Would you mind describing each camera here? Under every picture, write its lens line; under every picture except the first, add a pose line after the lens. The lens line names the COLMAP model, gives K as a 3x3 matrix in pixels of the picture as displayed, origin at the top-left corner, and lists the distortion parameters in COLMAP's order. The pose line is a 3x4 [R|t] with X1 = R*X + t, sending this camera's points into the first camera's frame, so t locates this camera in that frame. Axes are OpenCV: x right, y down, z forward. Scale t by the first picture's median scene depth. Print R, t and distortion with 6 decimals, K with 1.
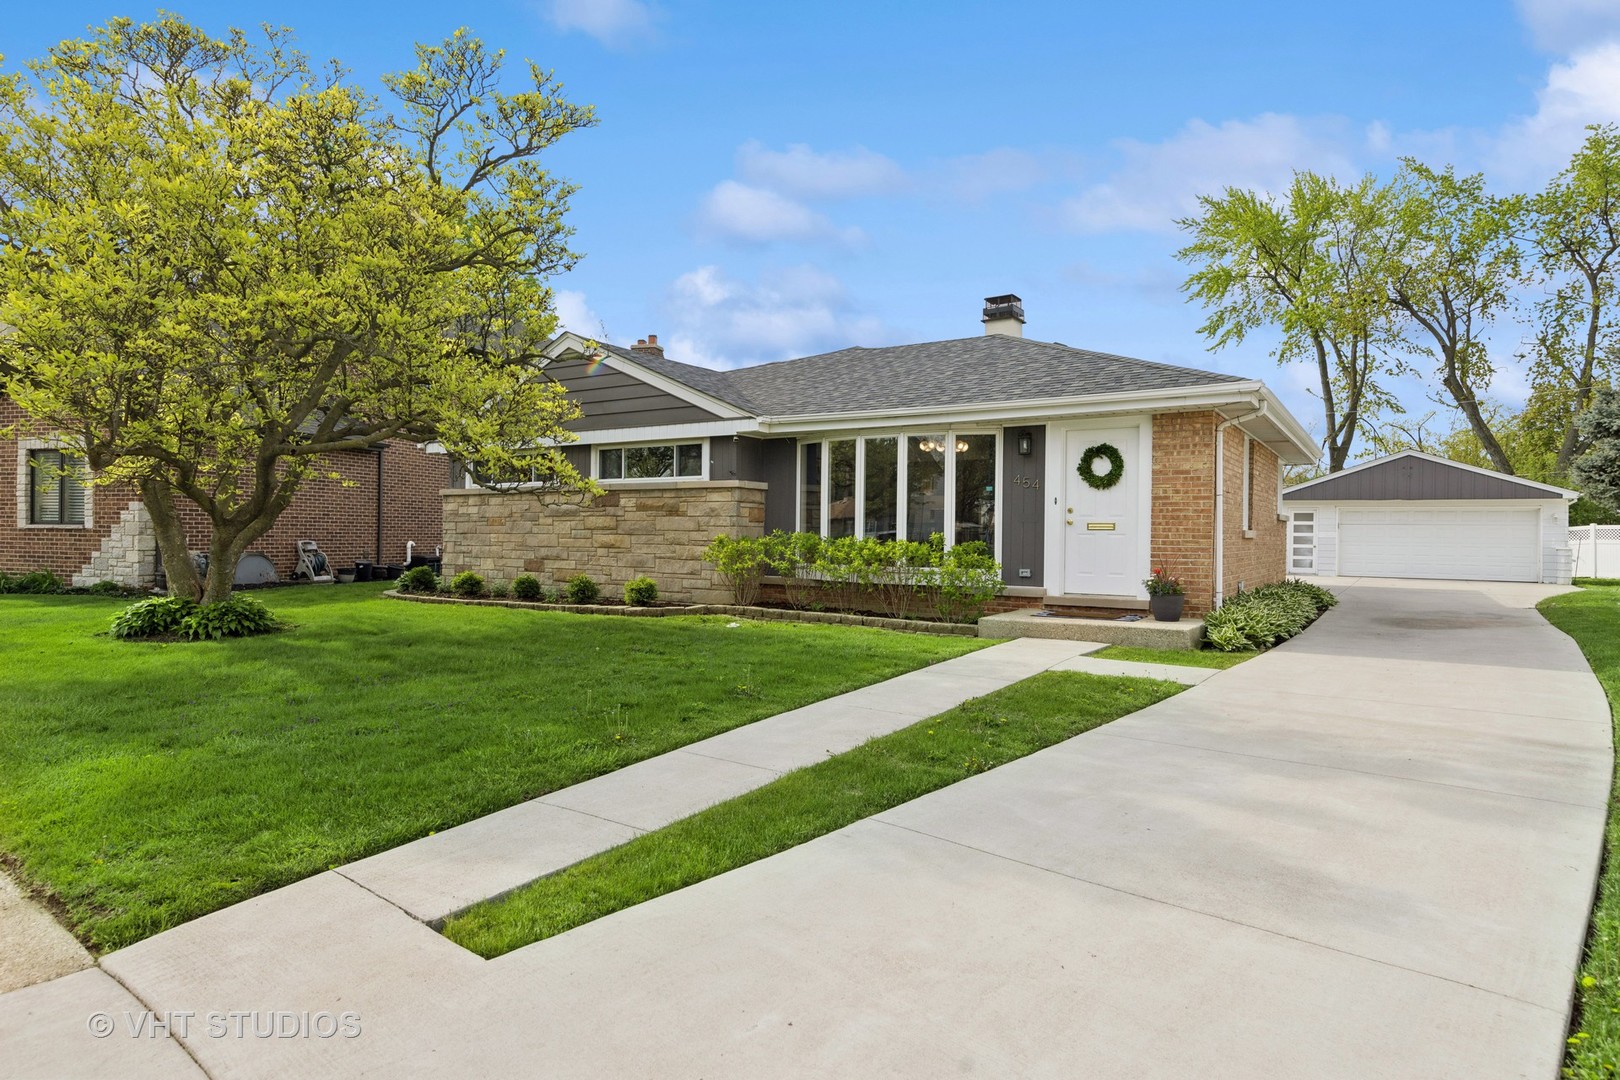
lens RADIAL K [[930.5, 0, 807.7], [0, 930.5, 537.0], [0, 0, 1]] dist [0.001571, 0.000805]
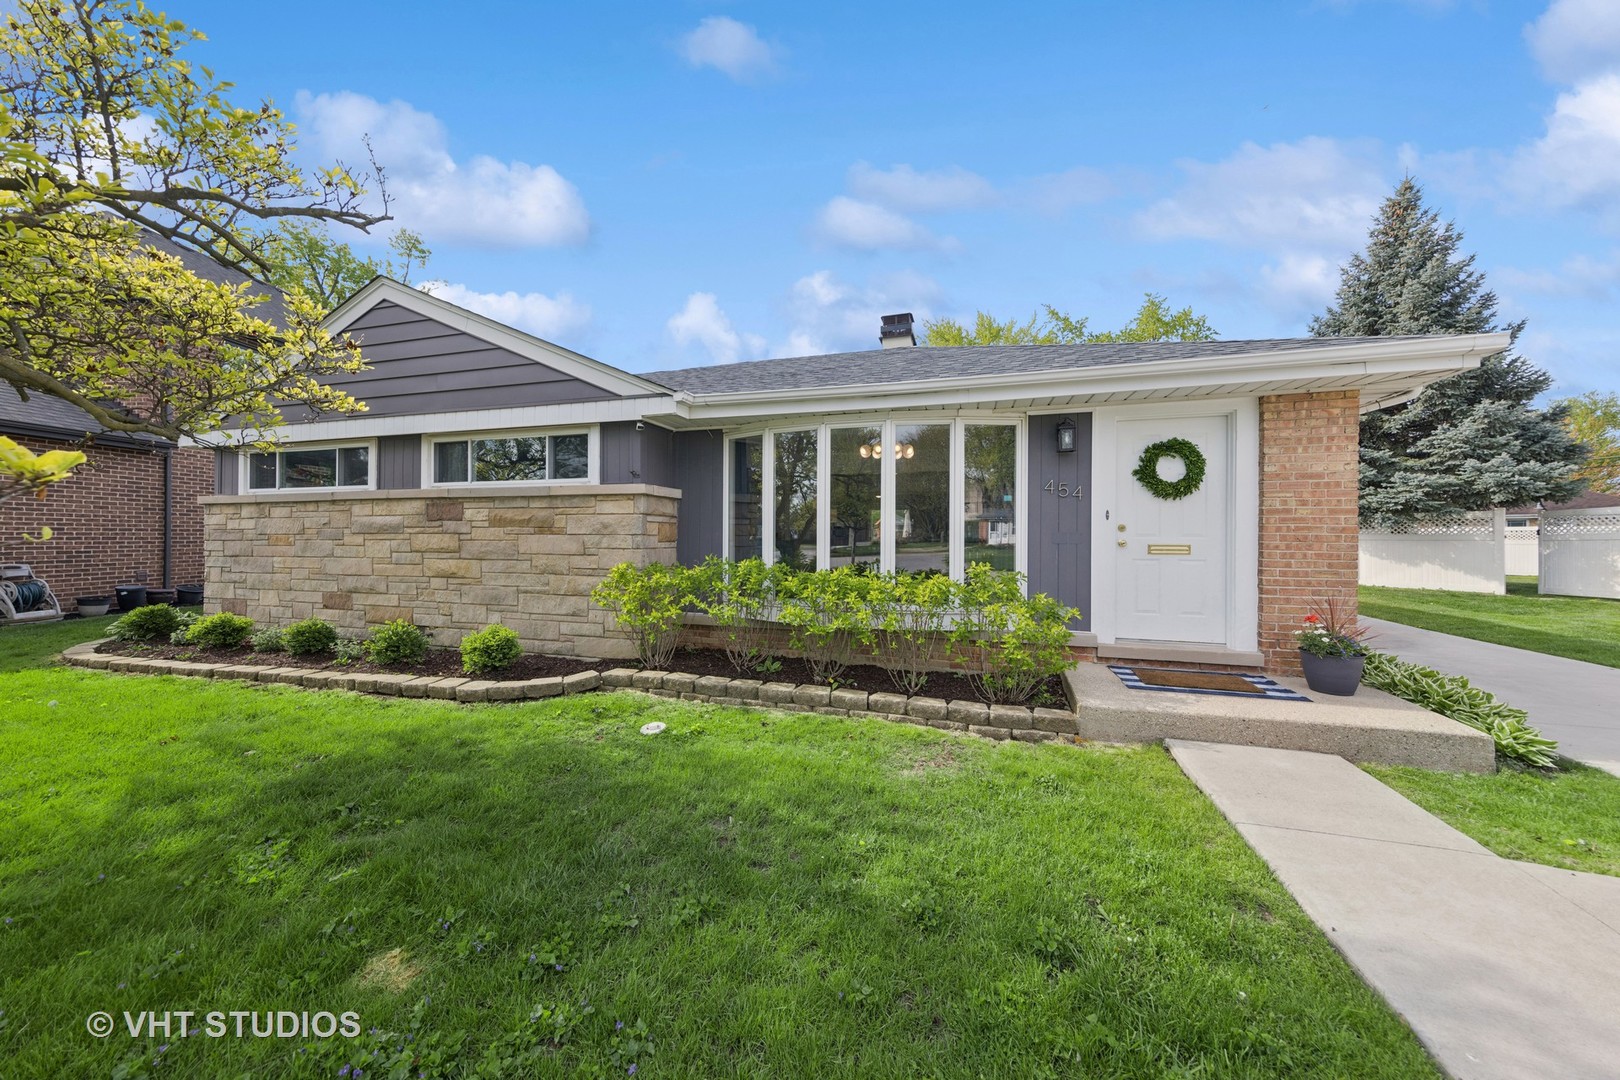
lens RADIAL K [[563.9, 0, 812.1], [0, 563.9, 538.6], [0, 0, 1]] dist [0.001764, -0.000151]
pose [[0.959461, -0.006654, 0.281763, -0.070773], [0.006165, 0.999978, 0.002624, -0.019062], [-0.281774, -0.000781, 0.959480, 0.534088]]
